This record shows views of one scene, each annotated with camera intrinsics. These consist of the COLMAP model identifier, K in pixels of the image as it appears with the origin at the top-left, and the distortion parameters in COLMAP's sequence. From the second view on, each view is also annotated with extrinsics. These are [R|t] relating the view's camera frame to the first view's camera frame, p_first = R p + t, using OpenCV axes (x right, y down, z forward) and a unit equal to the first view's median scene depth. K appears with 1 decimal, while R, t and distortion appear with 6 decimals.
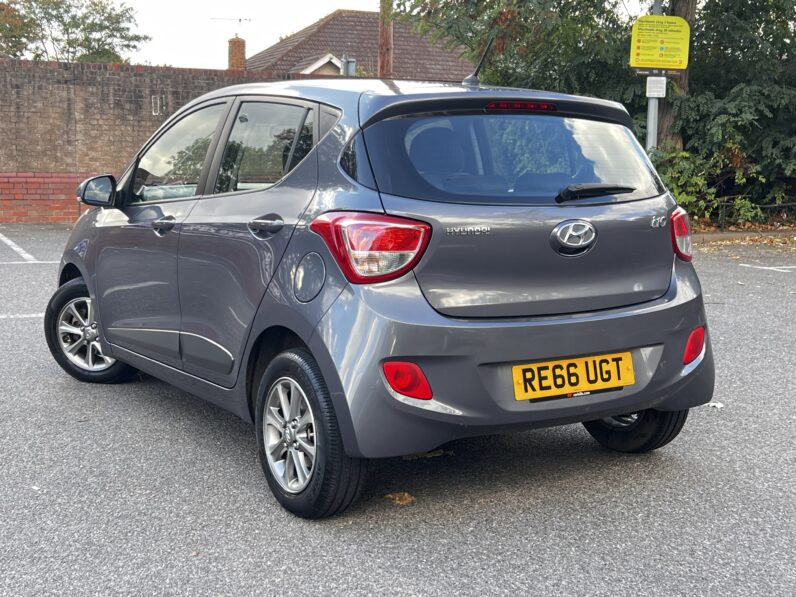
lens RADIAL K [[1083.5, 0, 394.7], [0, 1083.5, 290.0], [0, 0, 1]] dist [0.047187, 0.000000]
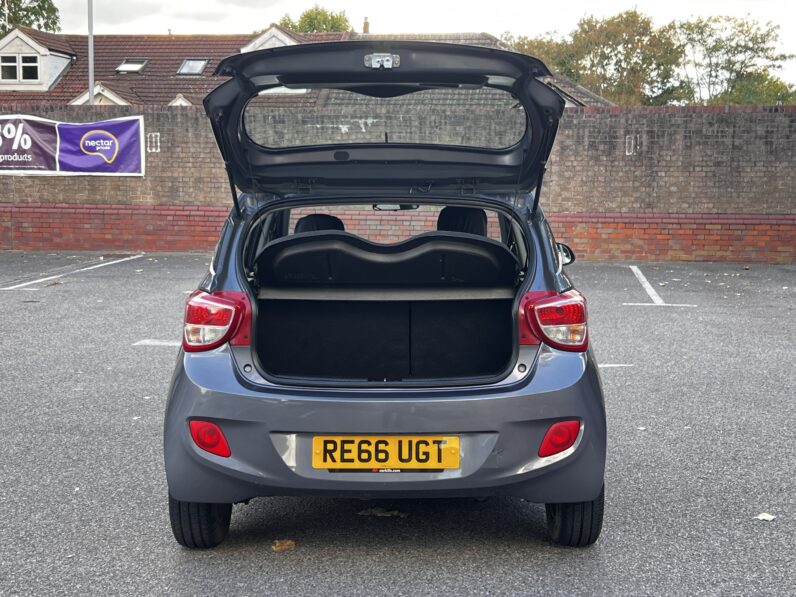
lens RADIAL K [[1126.0, 0, 409.6], [0, 1126.0, 275.4], [0, 0, 1]] dist [0.095058, 0.000000]
pose [[0.848680, 0.039928, -0.527398, 0.748239], [-0.060589, 0.997921, -0.021949, -0.069795], [0.525426, 0.050583, 0.849335, 0.067341]]
